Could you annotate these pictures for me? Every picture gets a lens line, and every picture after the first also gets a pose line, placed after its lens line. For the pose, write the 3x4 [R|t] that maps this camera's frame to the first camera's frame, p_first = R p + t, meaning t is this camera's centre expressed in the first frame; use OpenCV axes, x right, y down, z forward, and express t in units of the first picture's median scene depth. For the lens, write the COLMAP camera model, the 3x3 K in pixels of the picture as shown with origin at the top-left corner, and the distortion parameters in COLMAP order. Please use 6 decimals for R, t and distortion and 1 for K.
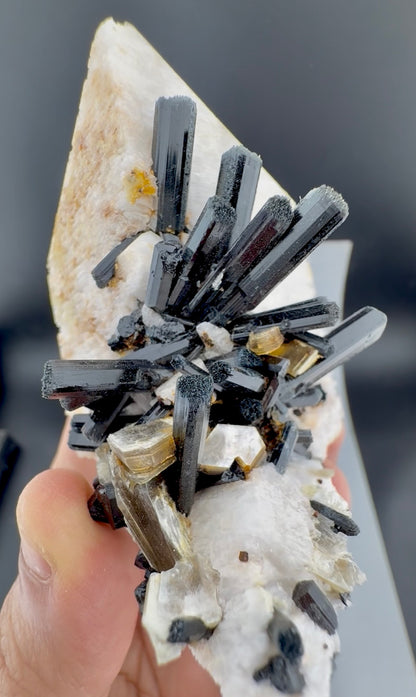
lens RADIAL K [[396.8, 0, 207.2], [0, 396.8, 372.0], [0, 0, 1]] dist [-0.001946, 0.000035]
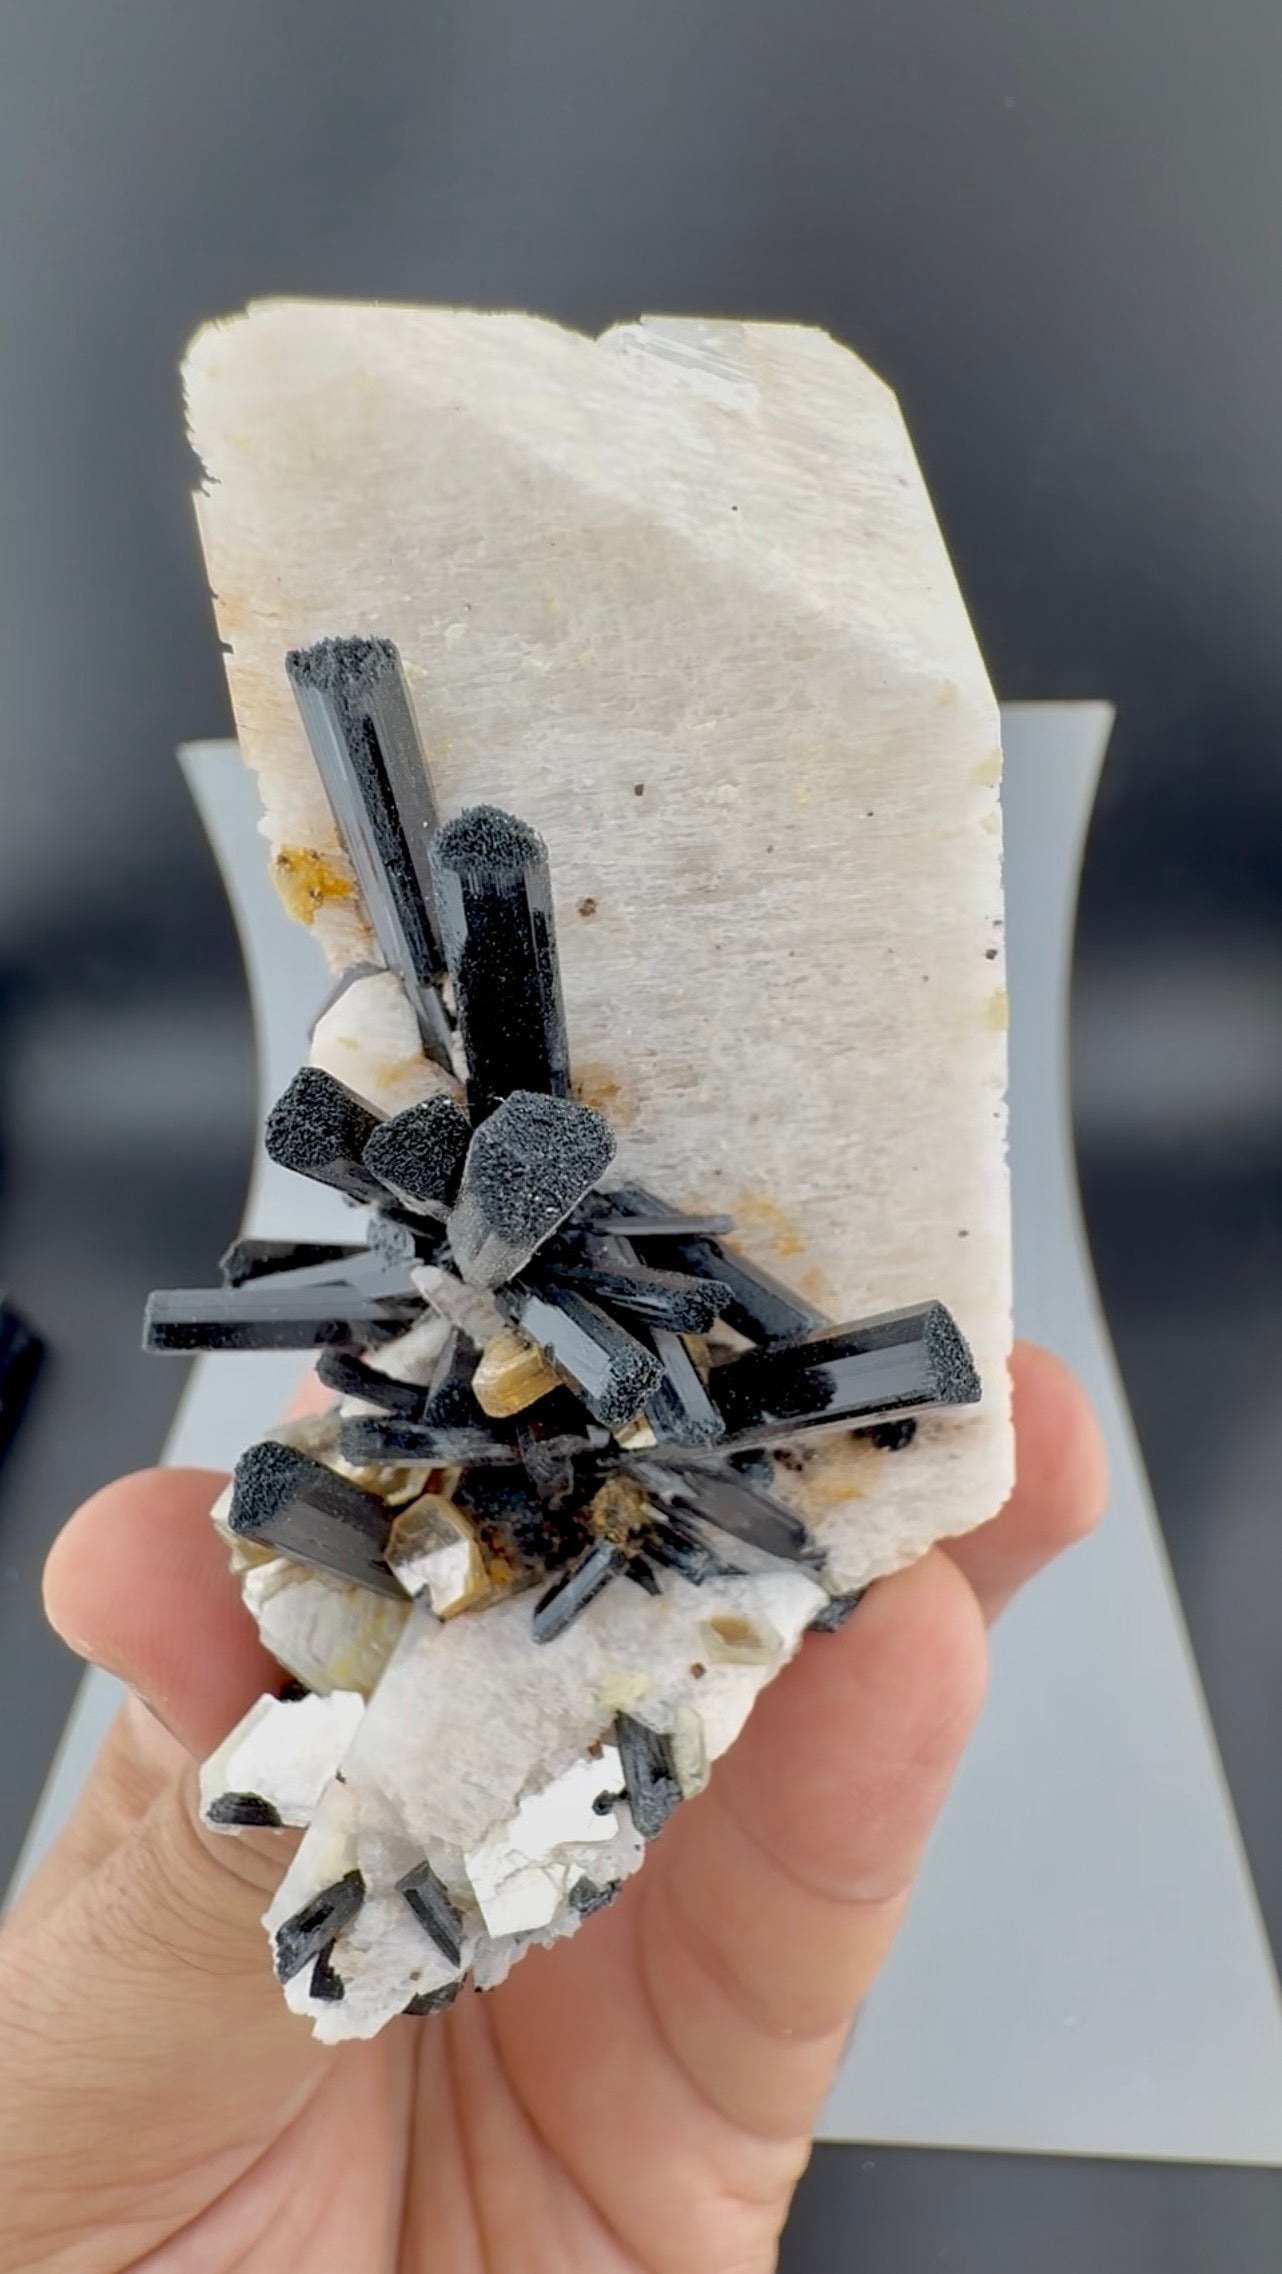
lens RADIAL K [[1230.5, 0, 633.8], [0, 1230.5, 1147.8], [0, 0, 1]] dist [-0.001383, -0.000421]
pose [[0.739909, 0.294264, -0.604932, 0.866331], [0.031293, 0.883222, 0.467910, -0.804689], [0.671978, -0.365141, 0.644296, 0.365752]]
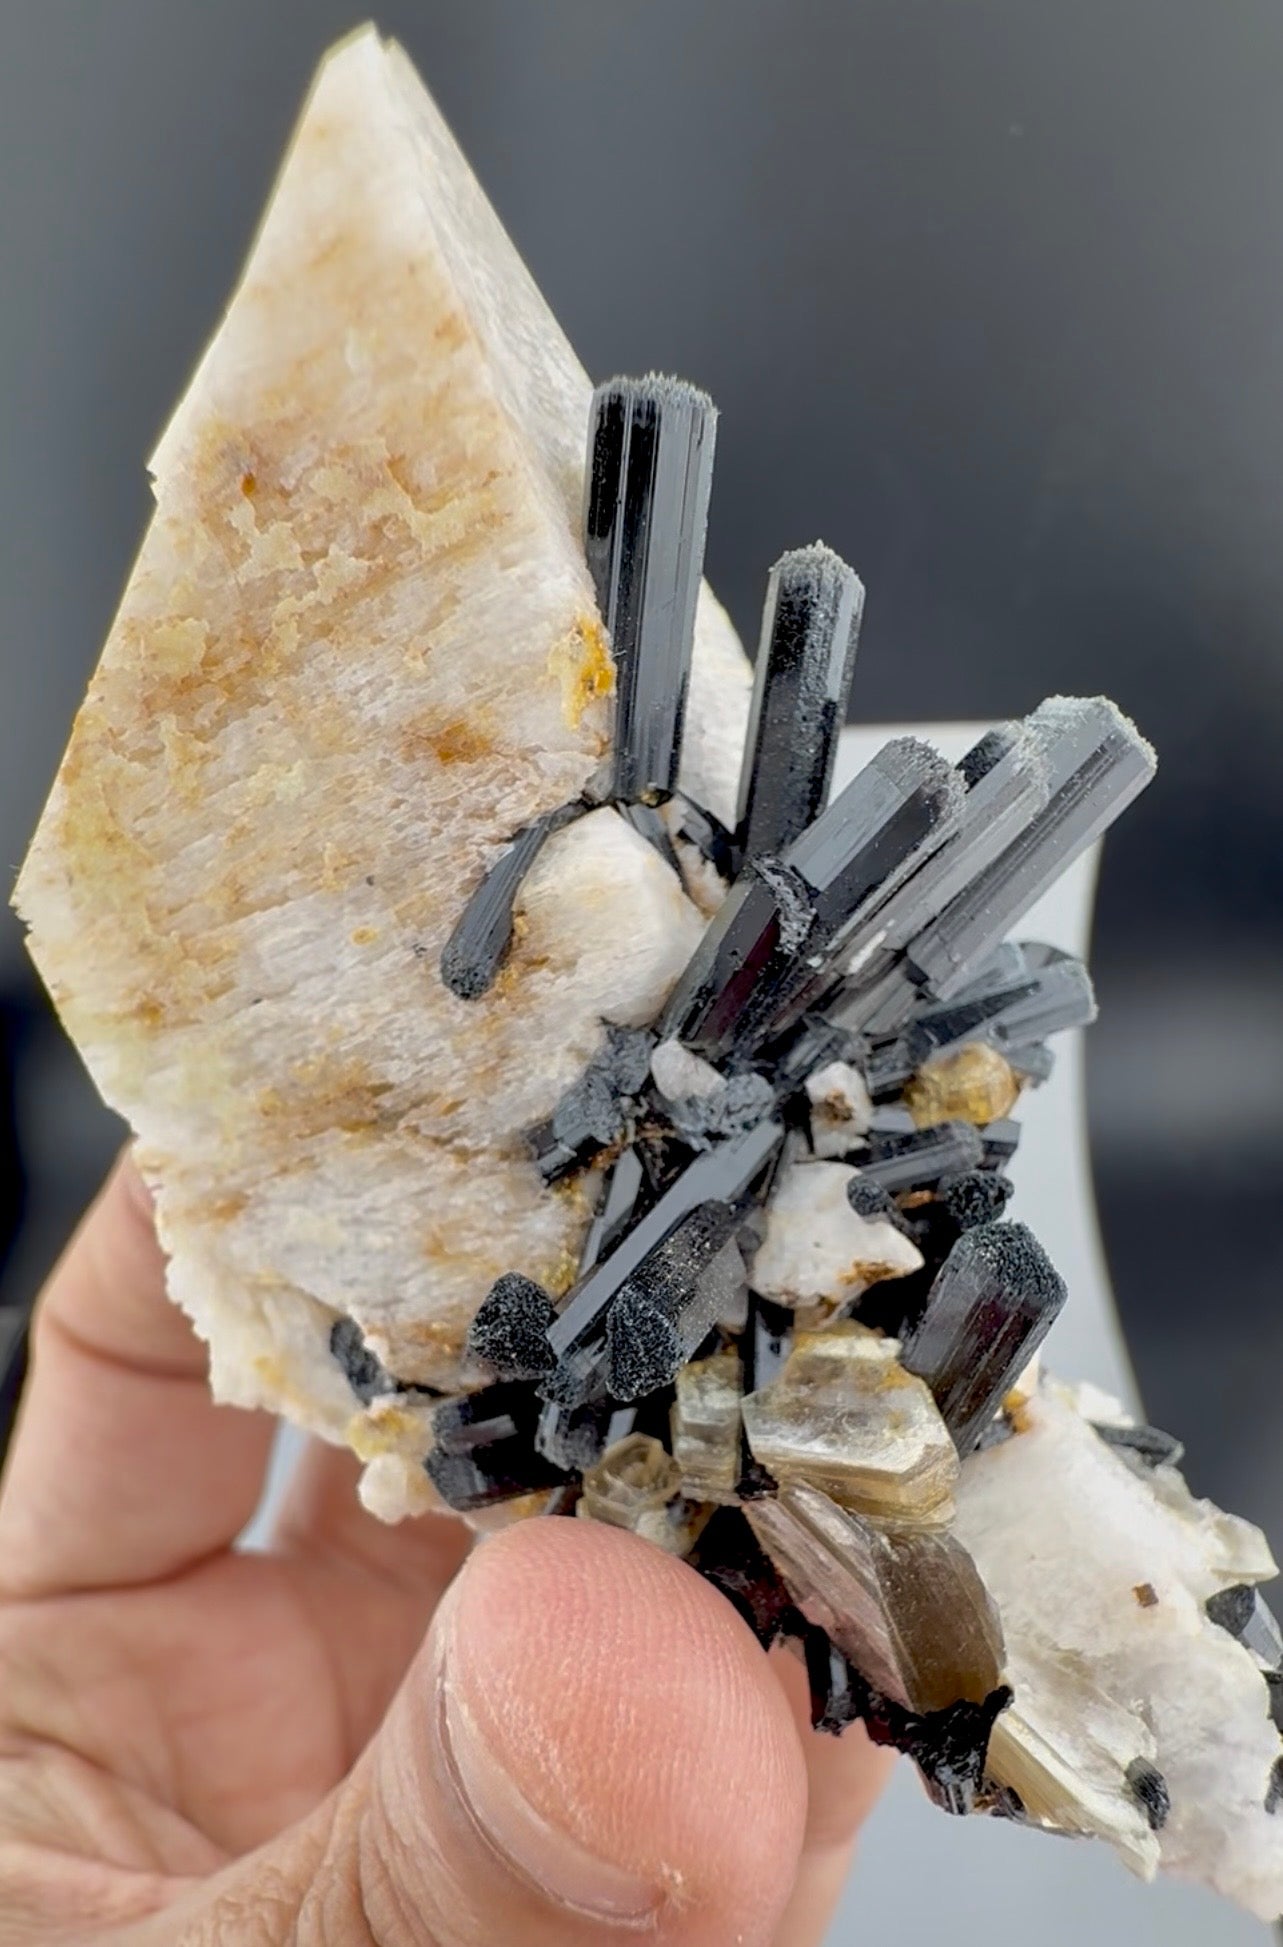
lens RADIAL K [[1225.0, 0, 643.4], [0, 1225.0, 1179.3], [0, 0, 1]] dist [-0.001259, 0.000574]
pose [[0.838621, -0.227950, 0.494726, -0.726129], [0.152746, 0.970198, 0.188105, -0.257496], [-0.522861, -0.082182, 0.848447, 0.114888]]
